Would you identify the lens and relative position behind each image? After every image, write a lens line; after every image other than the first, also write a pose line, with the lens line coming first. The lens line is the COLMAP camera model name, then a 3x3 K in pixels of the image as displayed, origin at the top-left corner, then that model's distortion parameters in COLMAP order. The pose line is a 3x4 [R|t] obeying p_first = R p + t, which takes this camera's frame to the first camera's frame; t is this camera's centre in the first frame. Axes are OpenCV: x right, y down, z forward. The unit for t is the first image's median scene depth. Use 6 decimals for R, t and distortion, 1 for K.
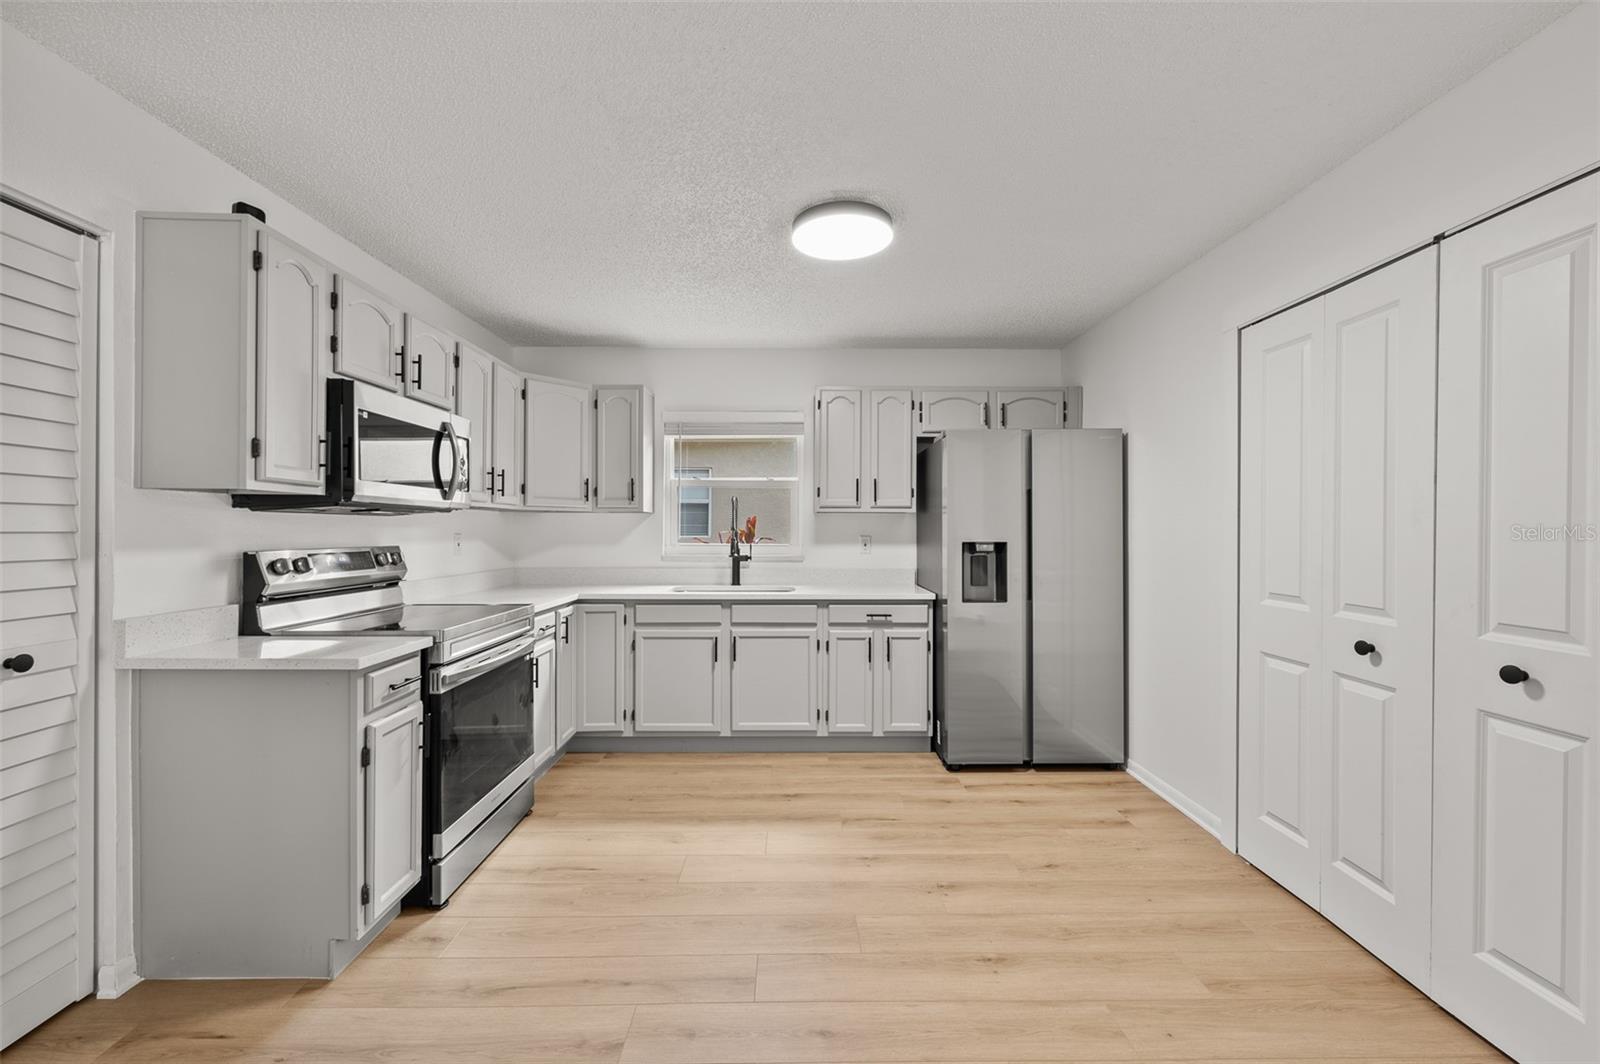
lens RADIAL K [[641.9, 0, 801.4], [0, 641.9, 533.0], [0, 0, 1]] dist [0.000114, 0.000065]
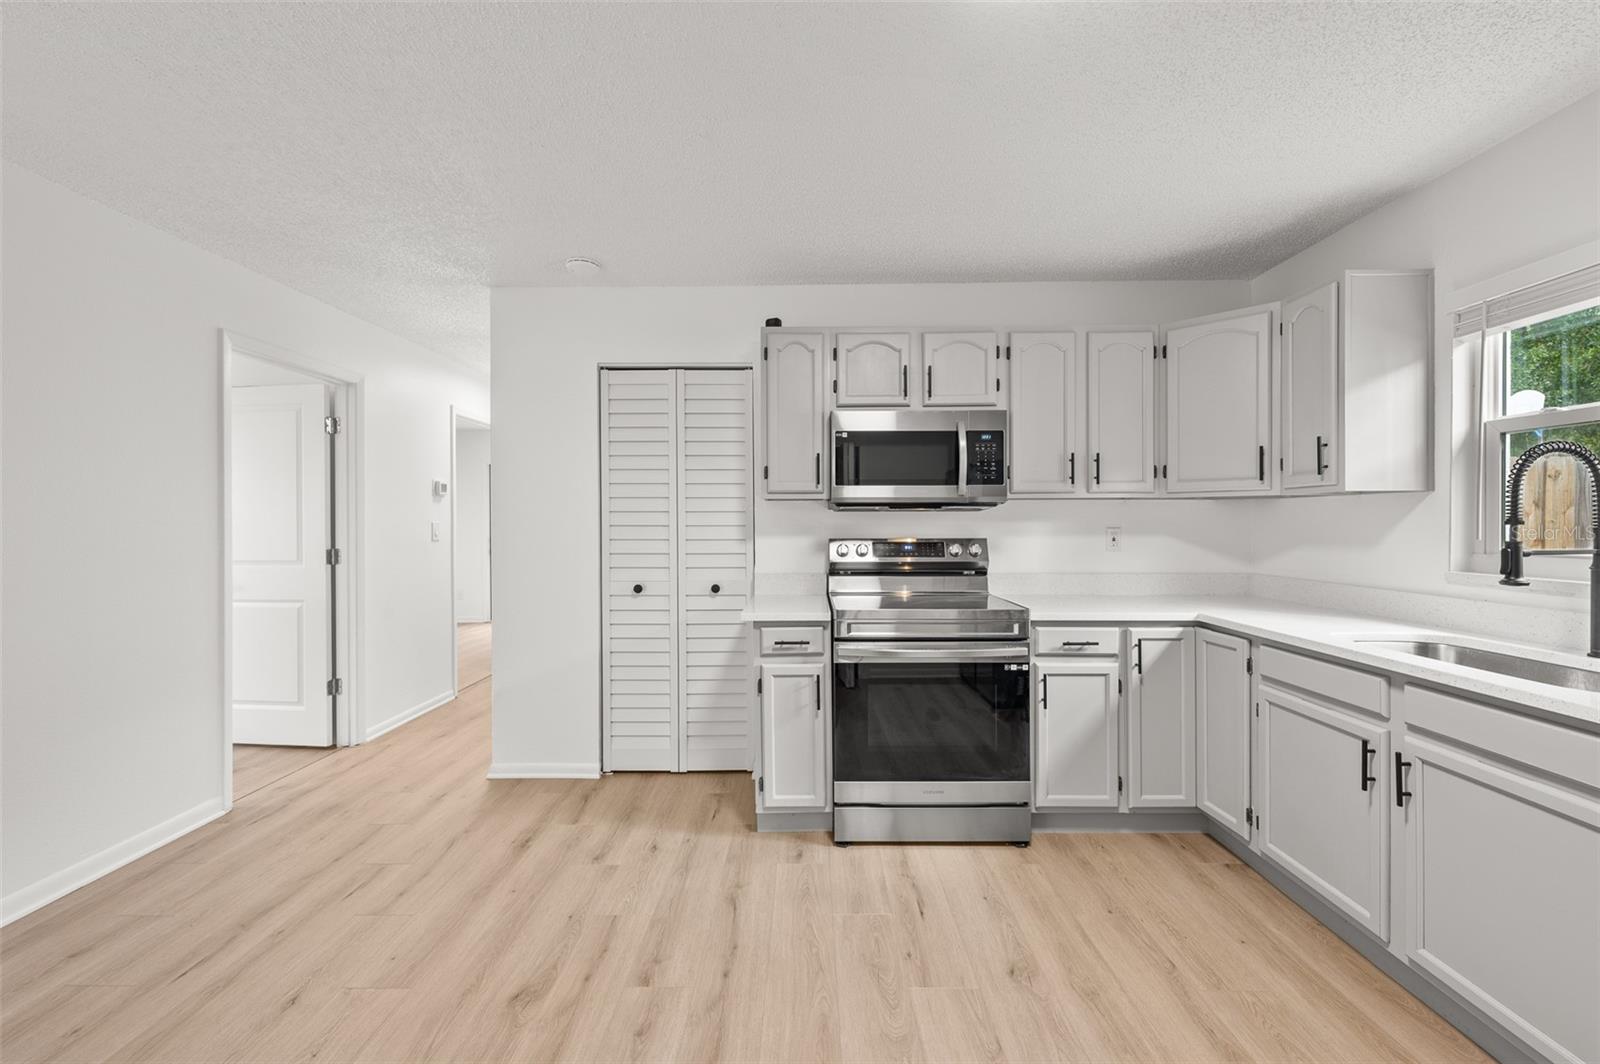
lens RADIAL K [[635.1, 0, 802.4], [0, 635.1, 529.1], [0, 0, 1]] dist [-0.000326, -0.000177]
pose [[-0.023050, 0.007366, -0.999707, 0.382105], [-0.002659, 0.999969, 0.007429, -0.002799], [0.999731, 0.002829, -0.023030, 0.609205]]
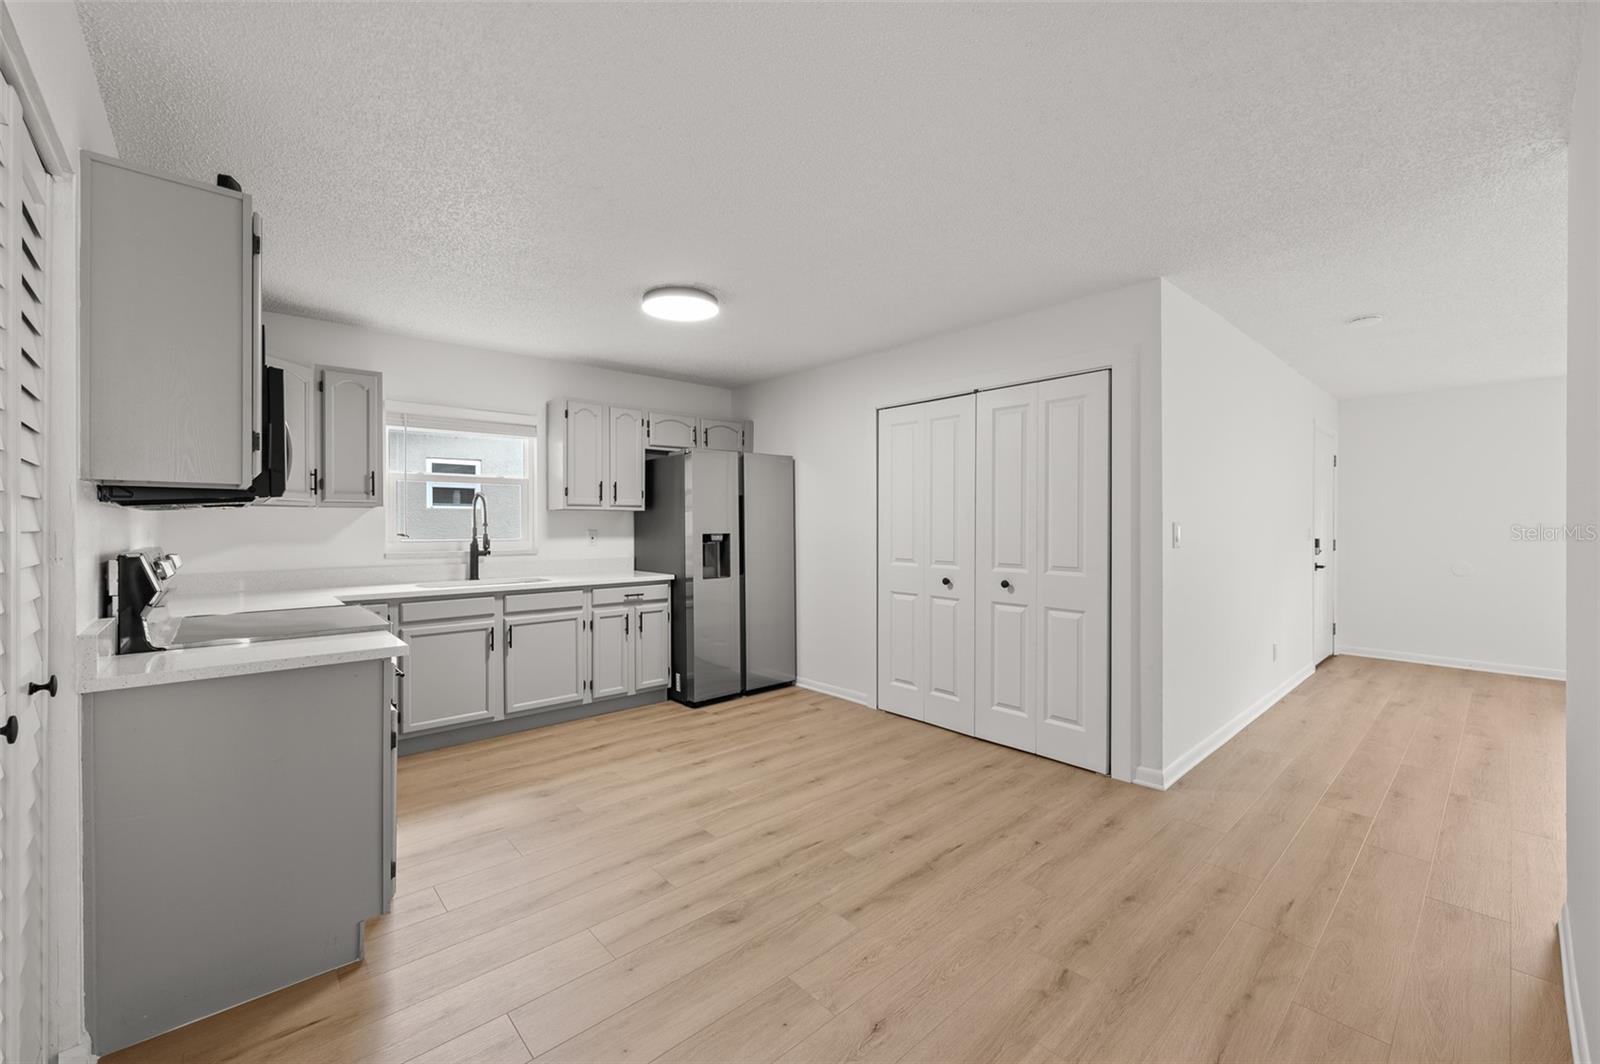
lens RADIAL K [[641.9, 0, 801.4], [0, 641.9, 533.0], [0, 0, 1]] dist [0.000114, 0.000065]
pose [[0.750912, -0.012832, 0.660278, -0.469032], [0.007343, 0.999912, 0.011082, -0.000794], [-0.660361, -0.003473, 0.750940, -0.132743]]
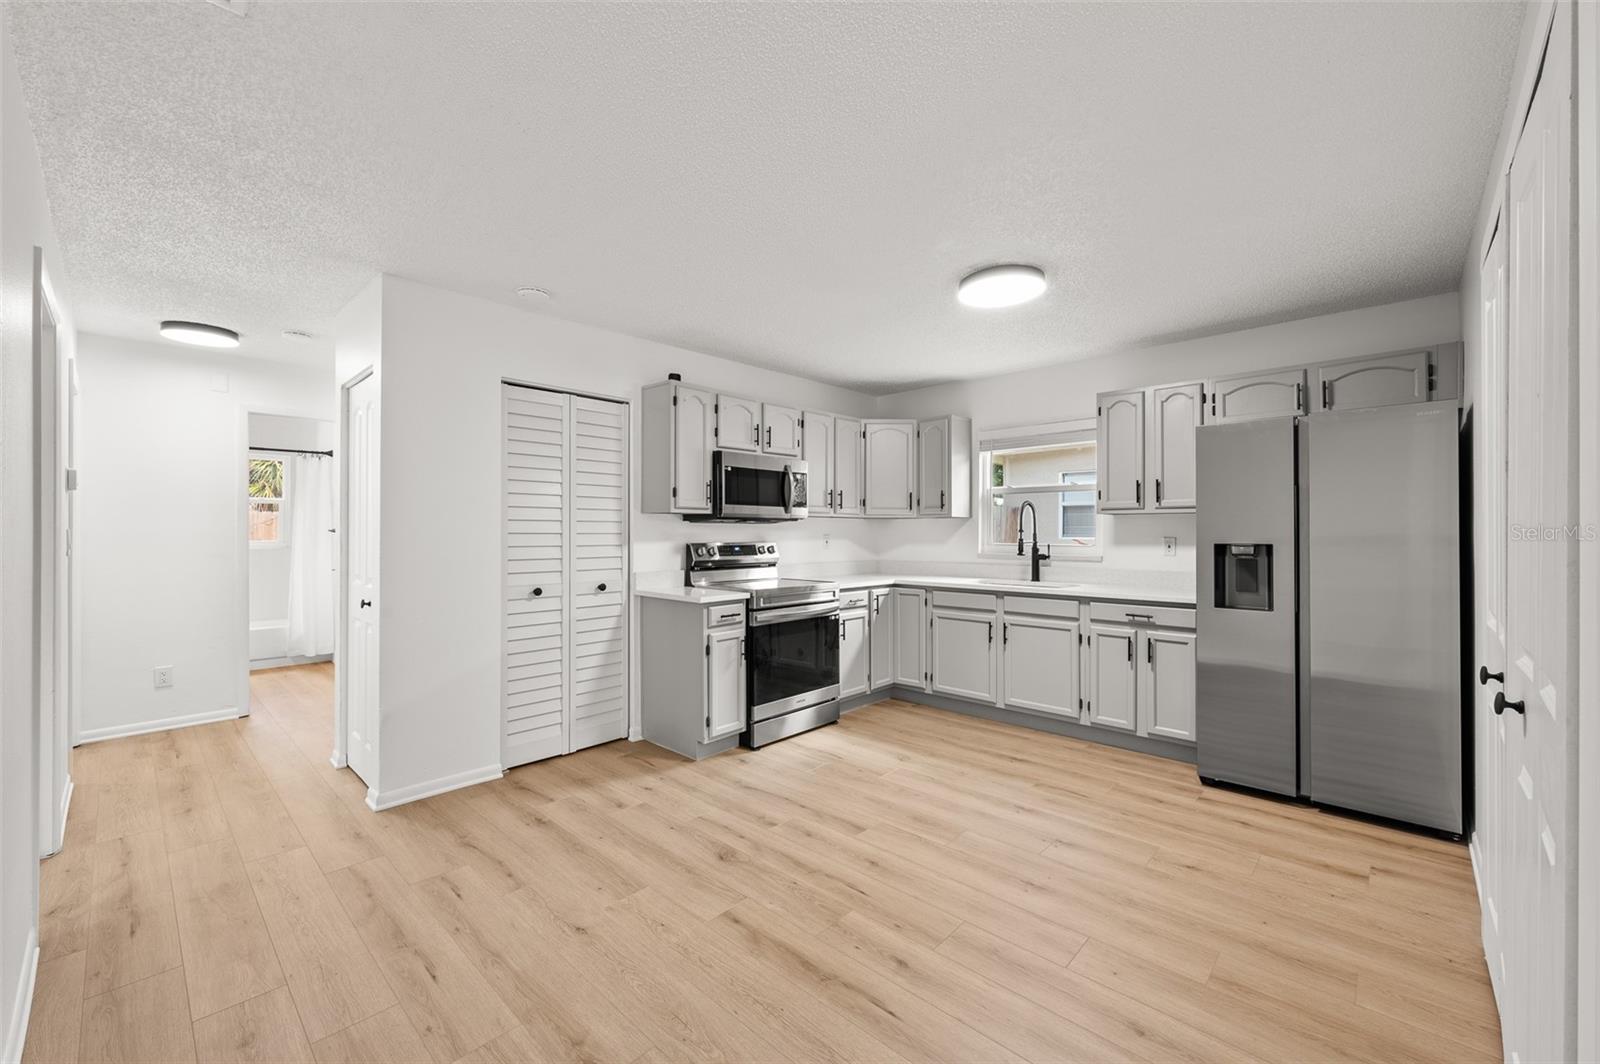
lens RADIAL K [[641.9, 0, 801.4], [0, 641.9, 533.0], [0, 0, 1]] dist [0.000114, 0.000065]
pose [[0.717626, -0.001280, -0.696428, 0.467457], [-0.001278, 0.999994, -0.003155, 0.002030], [0.696428, 0.003154, 0.717620, -0.101098]]
